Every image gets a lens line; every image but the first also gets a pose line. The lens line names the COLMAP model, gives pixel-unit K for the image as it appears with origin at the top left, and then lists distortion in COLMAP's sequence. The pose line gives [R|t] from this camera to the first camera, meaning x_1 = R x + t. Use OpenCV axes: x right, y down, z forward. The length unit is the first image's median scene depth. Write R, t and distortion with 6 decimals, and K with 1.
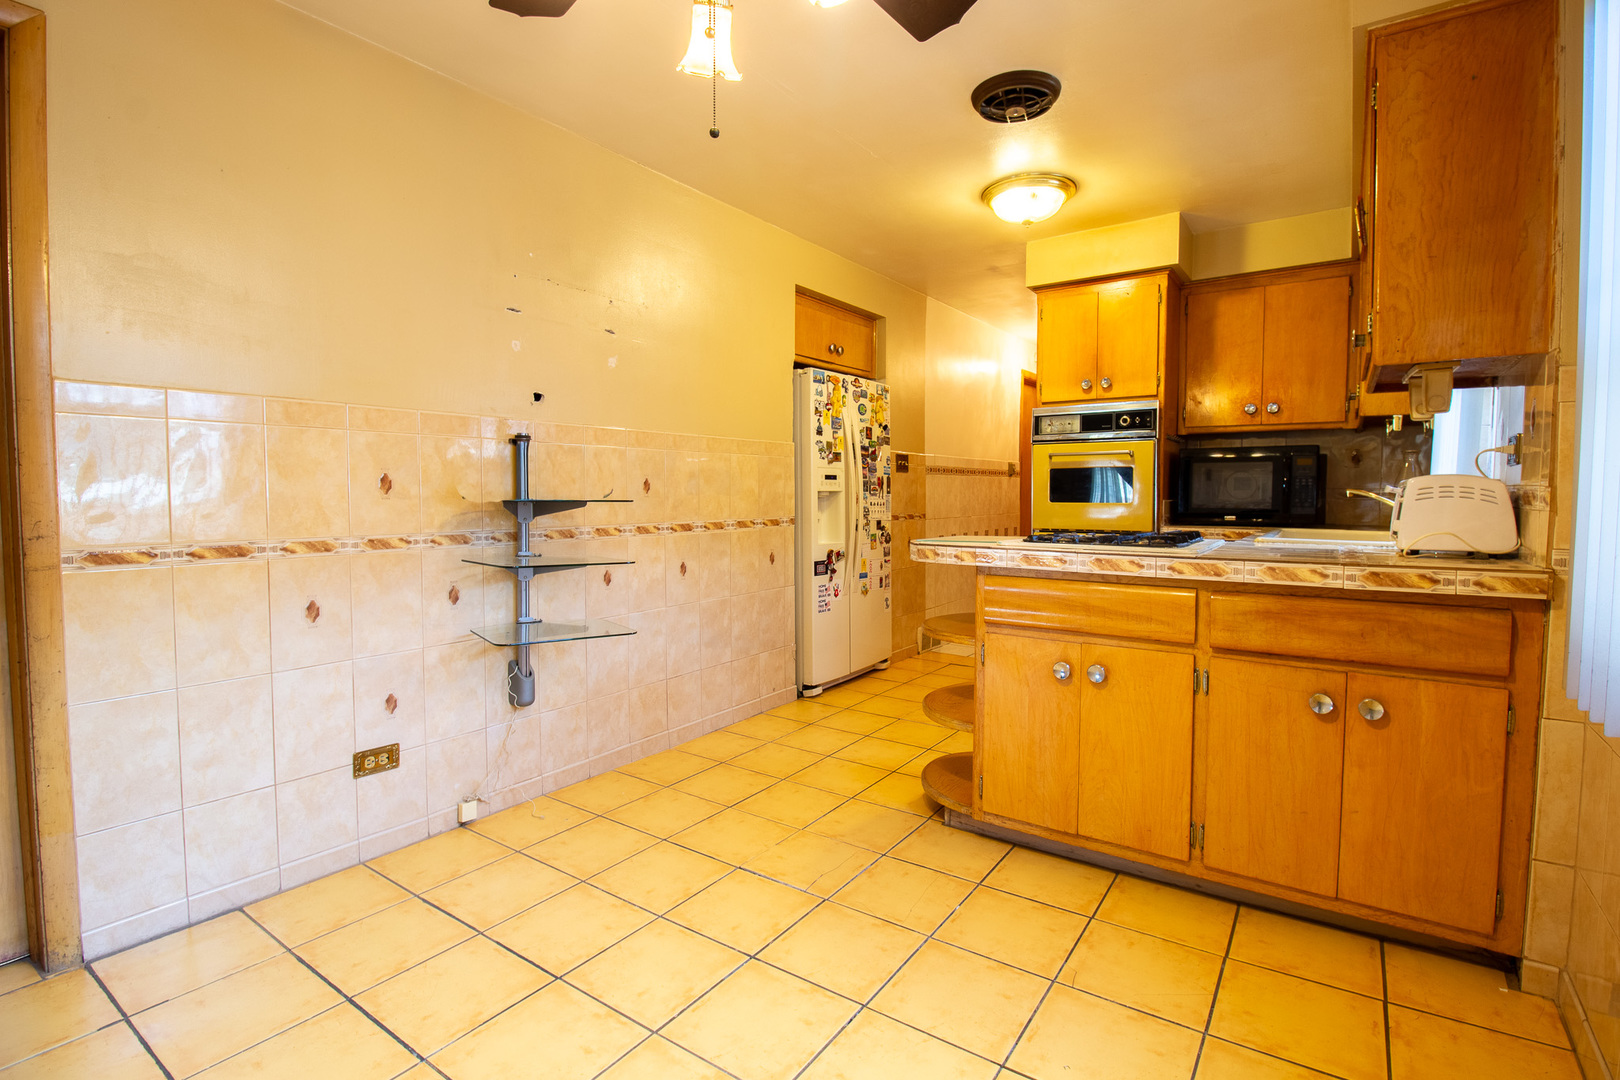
lens RADIAL K [[758.1, 0, 845.6], [0, 758.1, 527.8], [0, 0, 1]] dist [-0.001041, -0.004882]
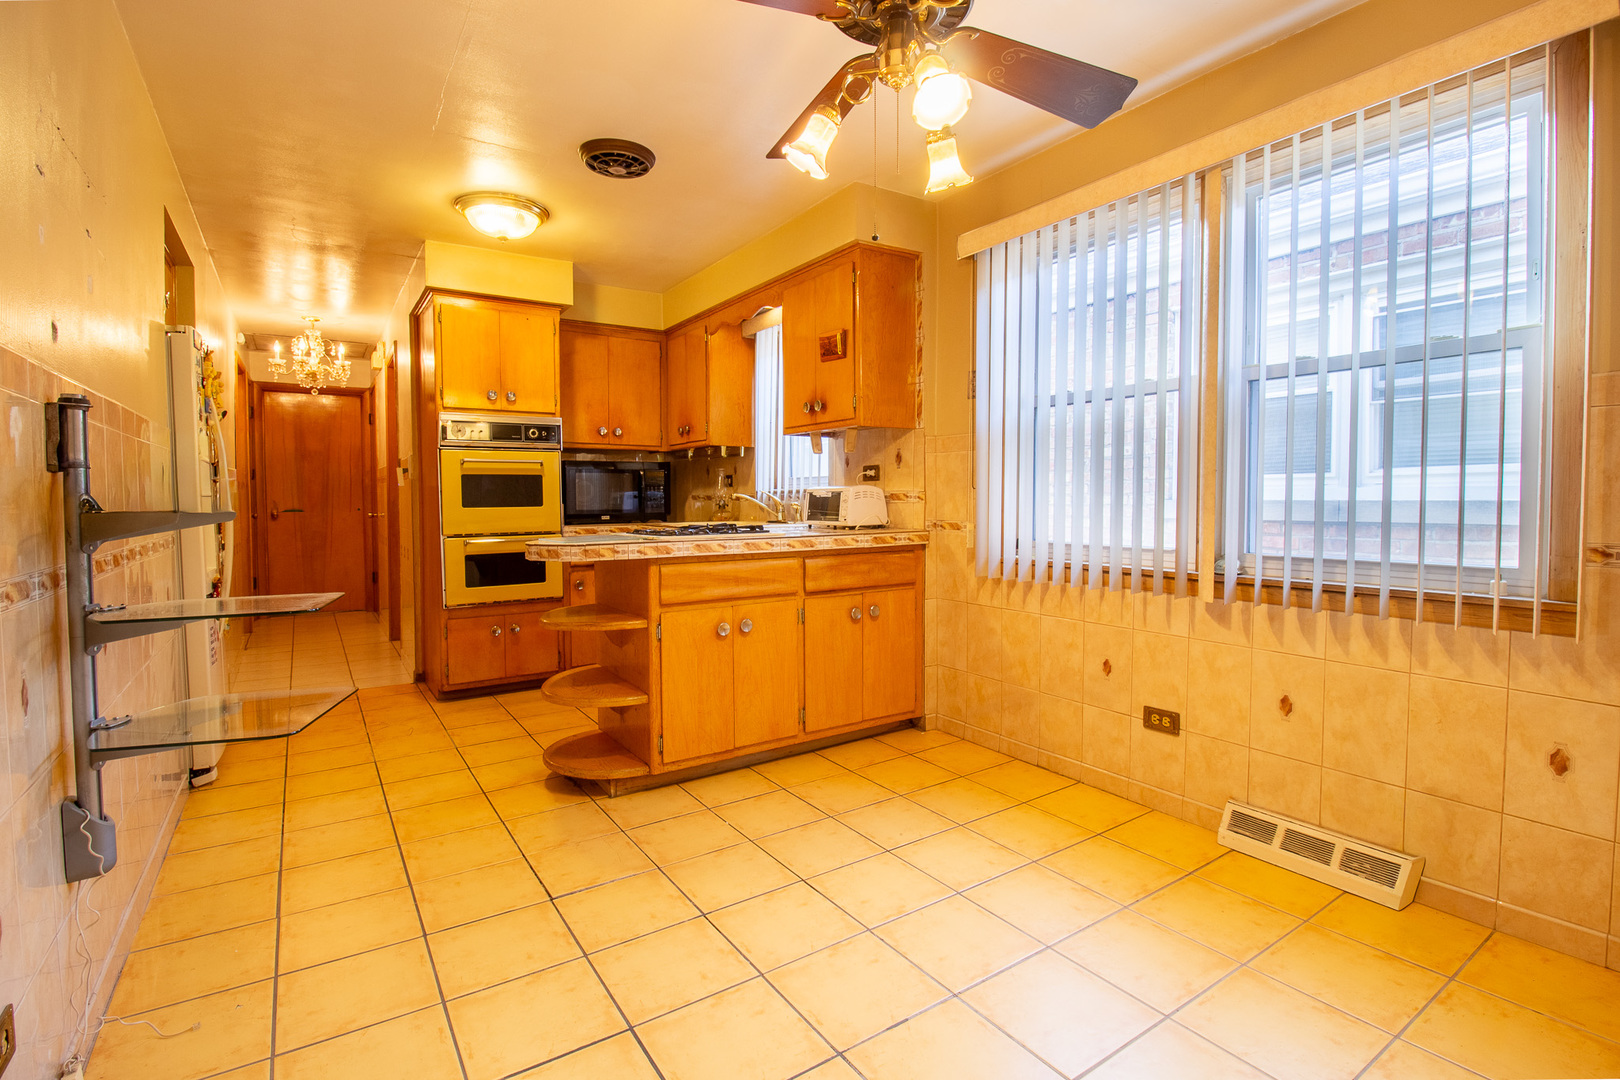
lens RADIAL K [[758.1, 0, 816.4], [0, 758.1, 523.4], [0, 0, 1]] dist [-0.001041, -0.004882]
pose [[0.385169, -0.035693, 0.922155, -0.503968], [0.050839, 0.998555, 0.017415, -0.007056], [-0.921445, 0.040174, 0.386427, 0.189955]]
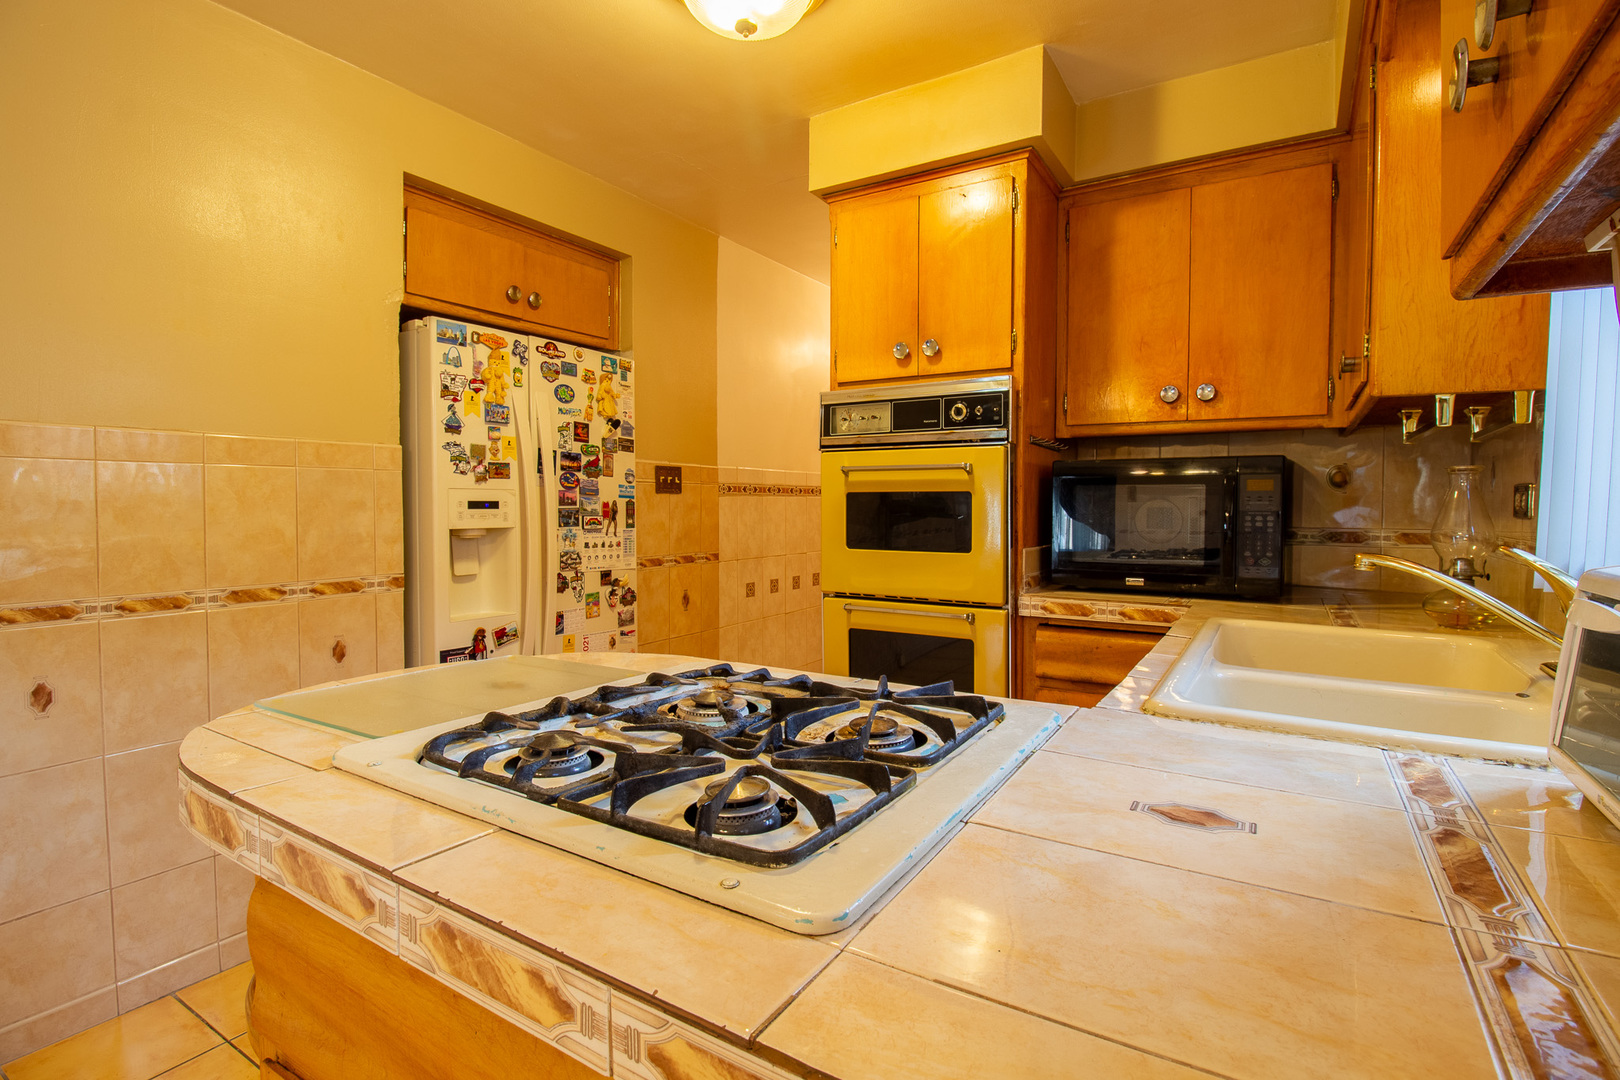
lens RADIAL K [[758.1, 0, 850.0], [0, 758.1, 526.1], [0, 0, 1]] dist [-0.001041, -0.004882]
pose [[0.998152, 0.001443, 0.060741, 0.249748], [-0.000483, 0.999875, -0.015820, -0.044334], [-0.060757, 0.015762, 0.998028, 0.426337]]
